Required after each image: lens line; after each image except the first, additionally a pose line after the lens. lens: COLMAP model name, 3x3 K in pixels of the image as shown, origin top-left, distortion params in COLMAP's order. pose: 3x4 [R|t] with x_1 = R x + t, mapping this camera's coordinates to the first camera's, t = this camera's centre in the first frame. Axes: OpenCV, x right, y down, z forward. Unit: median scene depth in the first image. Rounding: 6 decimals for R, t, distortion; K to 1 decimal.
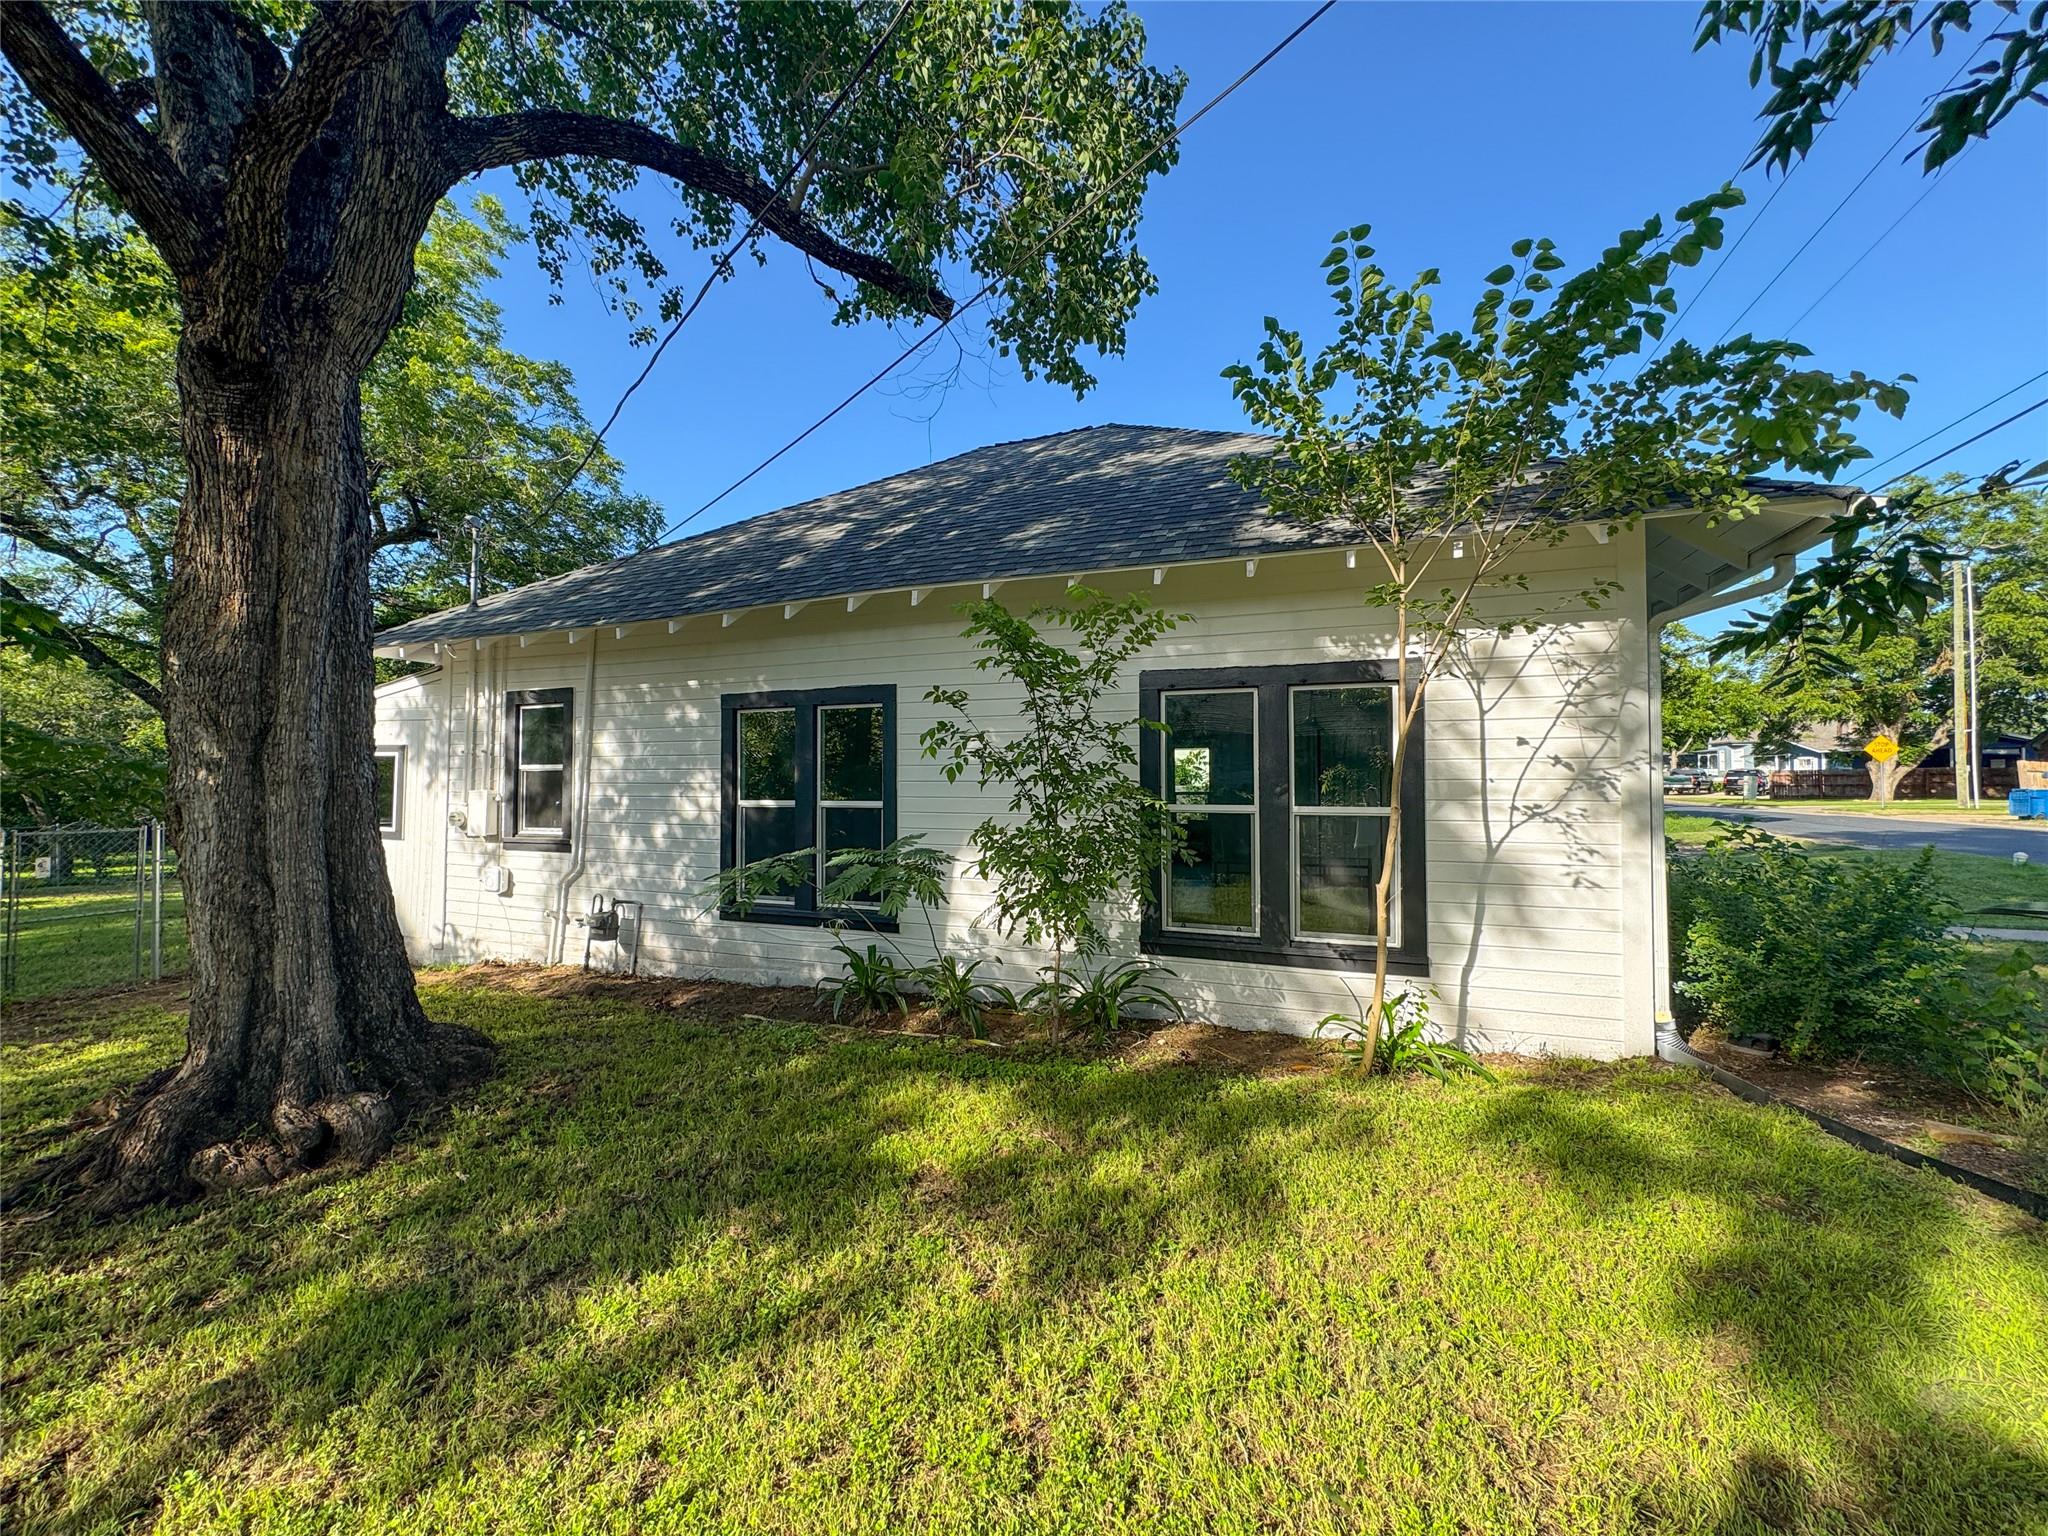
lens RADIAL K [[833.0, 0, 1021.9], [0, 833.0, 764.5], [0, 0, 1]] dist [0.001471, -0.000001]
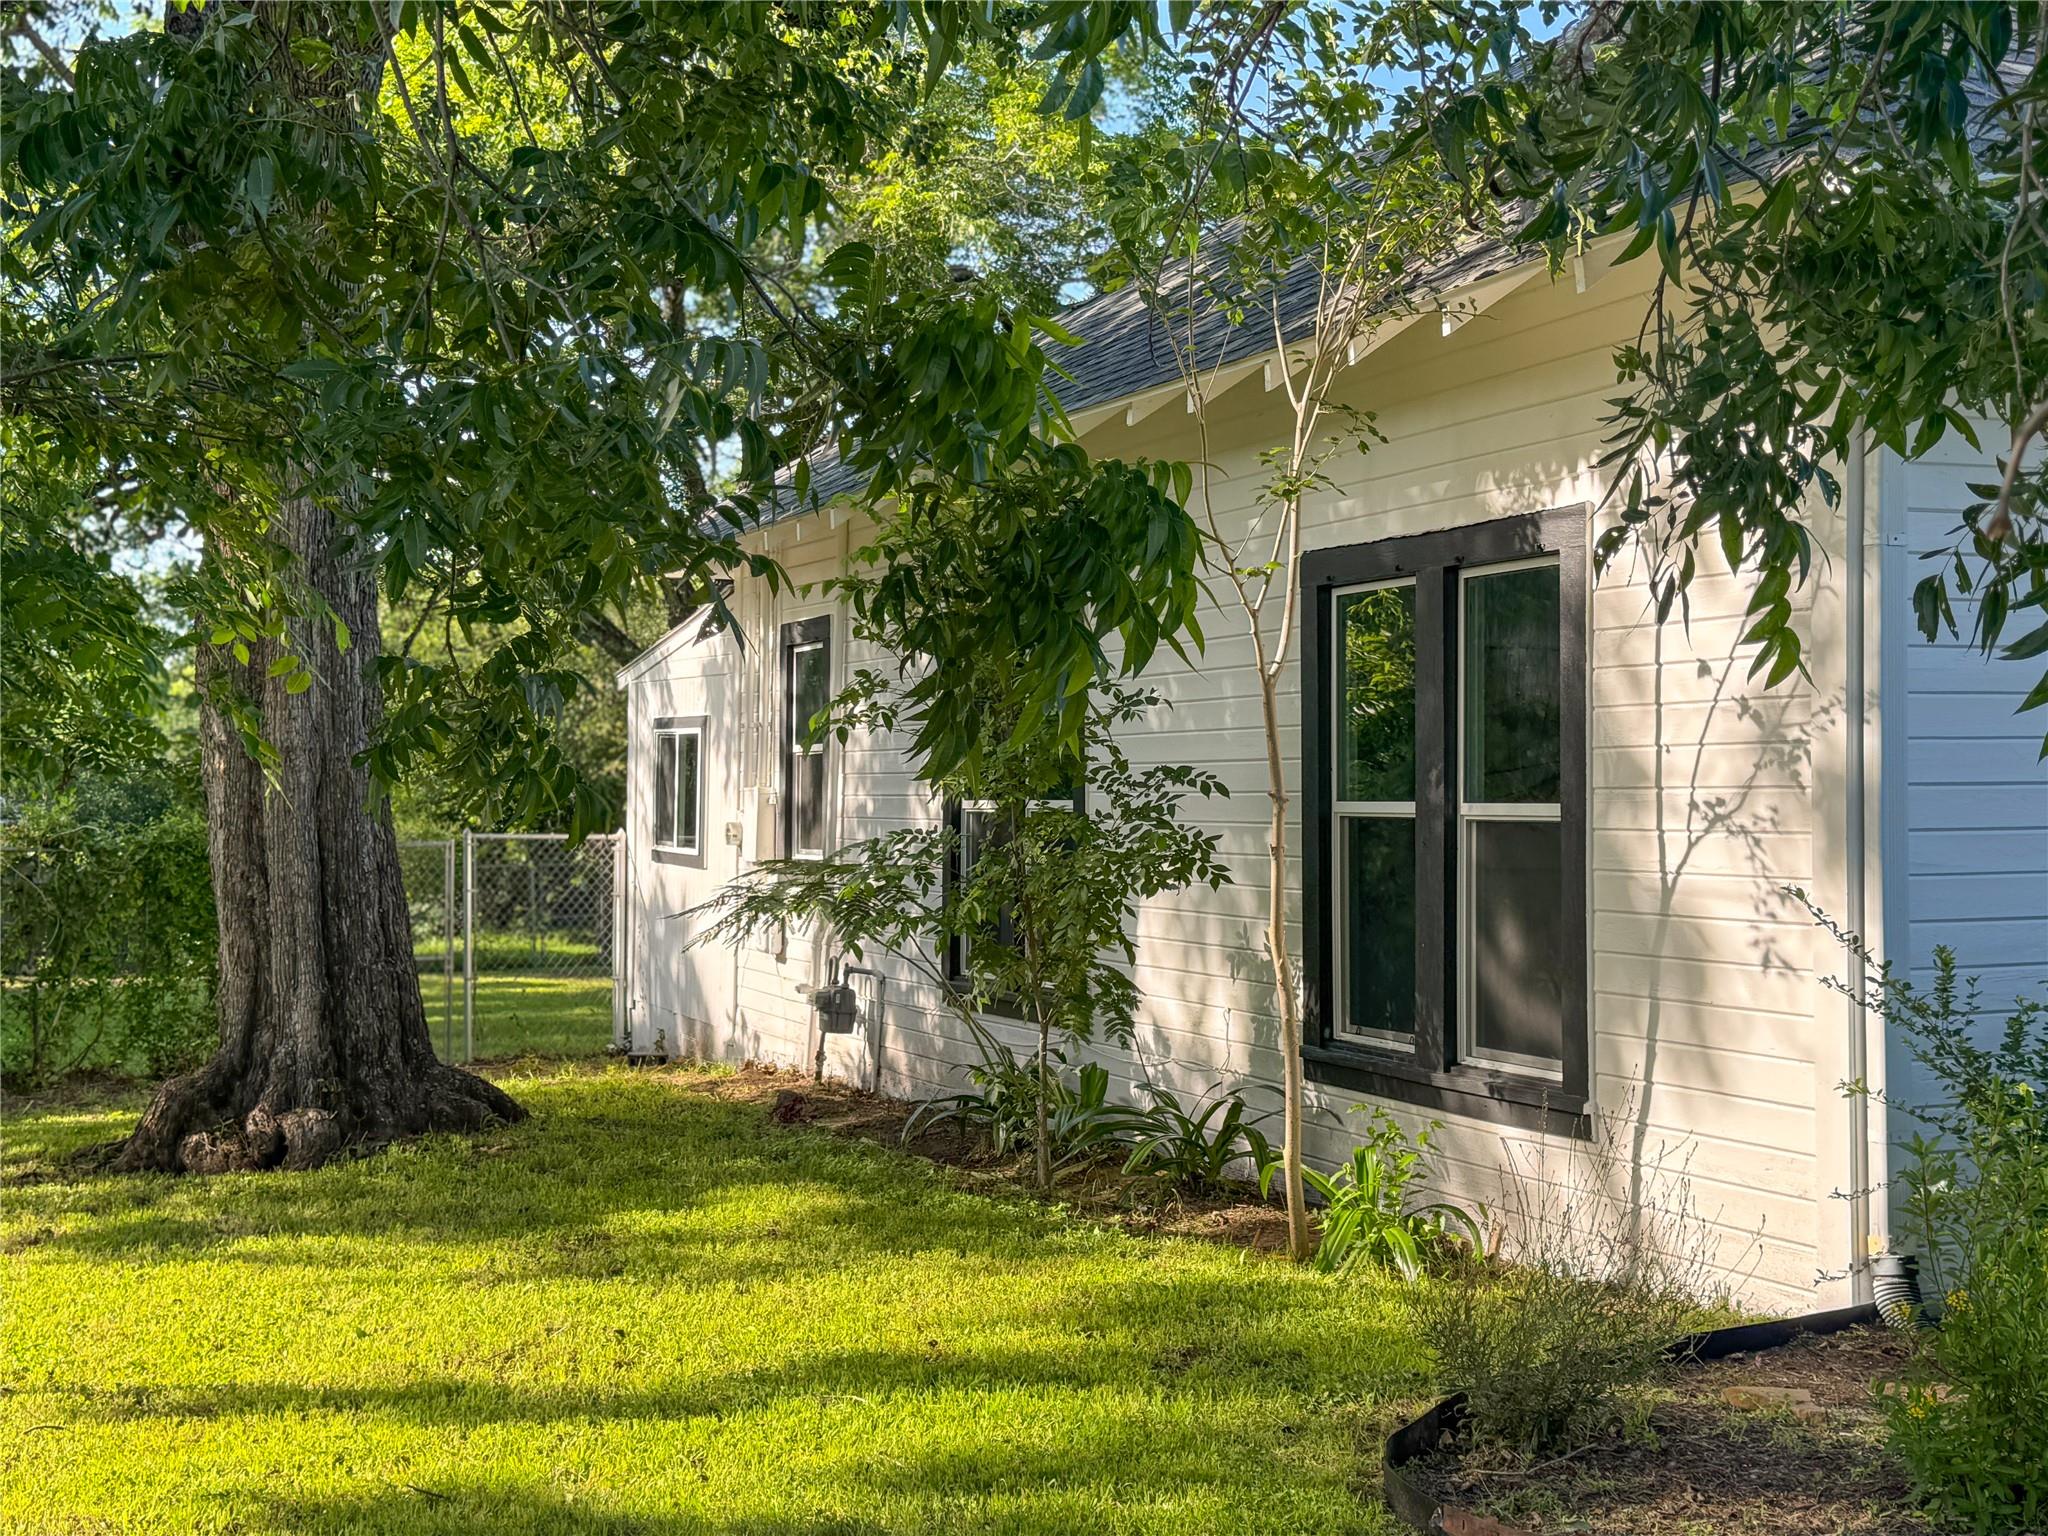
lens RADIAL K [[2585.0, 0, 1022.9], [0, 2585.0, 768.7], [0, 0, 1]] dist [0.037275, 0.000000]
pose [[0.707354, -0.006148, -0.706833, 1.379714], [0.011941, 0.999923, 0.003253, 0.020920], [0.706759, -0.010741, 0.707373, -0.348316]]
